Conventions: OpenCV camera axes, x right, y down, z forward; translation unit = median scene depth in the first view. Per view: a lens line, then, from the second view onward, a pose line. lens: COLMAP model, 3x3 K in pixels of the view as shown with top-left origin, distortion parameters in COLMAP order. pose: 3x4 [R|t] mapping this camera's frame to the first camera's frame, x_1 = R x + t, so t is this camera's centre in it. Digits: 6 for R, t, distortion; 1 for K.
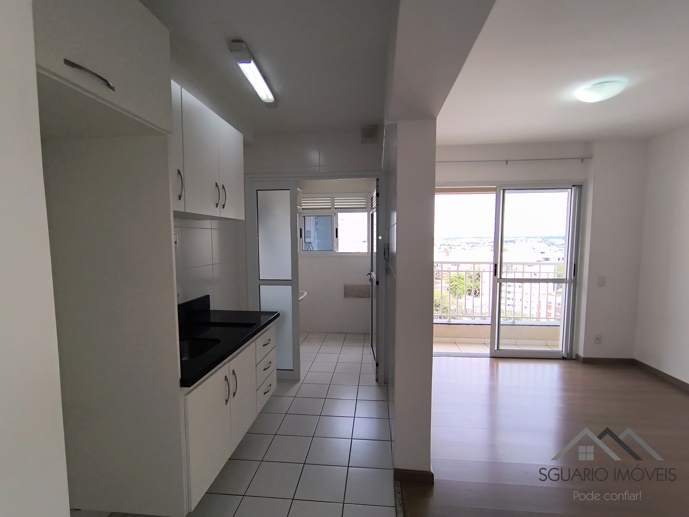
lens RADIAL K [[324.8, 0, 342.7], [0, 324.8, 264.1], [0, 0, 1]] dist [-0.002271, 0.002864]
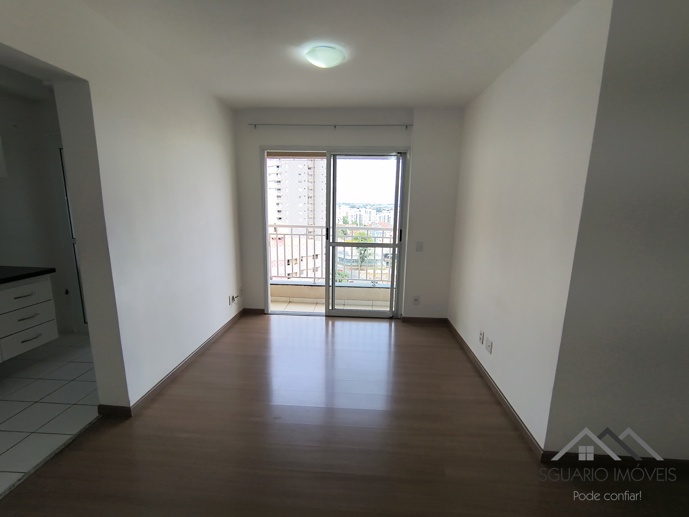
lens RADIAL K [[324.8, 0, 344.0], [0, 324.8, 263.5], [0, 0, 1]] dist [-0.002271, 0.002864]
pose [[0.999345, 0.017332, 0.031769, 0.498238], [-0.020540, 0.994408, 0.103593, 0.002976], [-0.029796, -0.104178, 0.994112, -0.048683]]
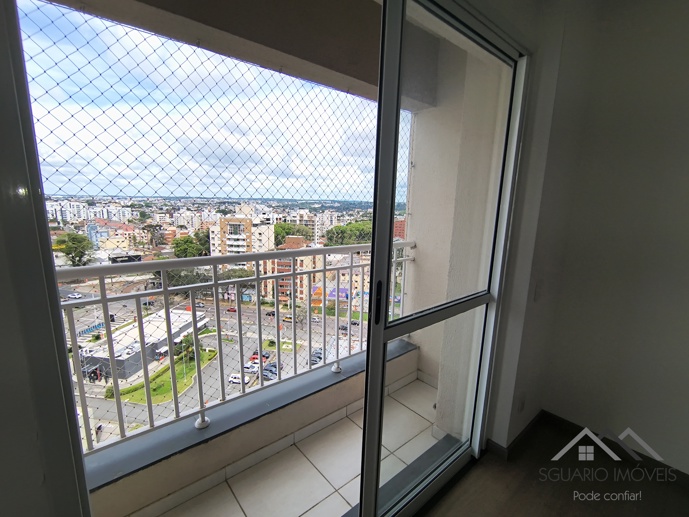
lens RADIAL K [[324.8, 0, 340.7], [0, 324.8, 262.5], [0, 0, 1]] dist [-0.002271, 0.002864]
pose [[0.703974, -0.110091, 0.701641, 0.266936], [0.029387, 0.991582, 0.126099, -0.051646], [-0.709618, -0.068151, 0.701283, 0.850250]]
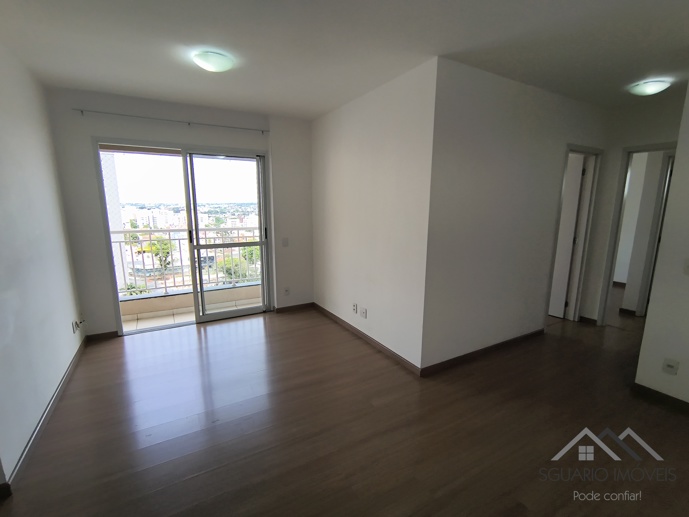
lens RADIAL K [[324.8, 0, 345.6], [0, 324.8, 264.3], [0, 0, 1]] dist [-0.002271, 0.002864]
pose [[0.817197, -0.098574, 0.567867, 0.290358], [0.039473, 0.992525, 0.115485, 0.005136], [-0.575006, -0.071958, 0.814979, -0.081086]]
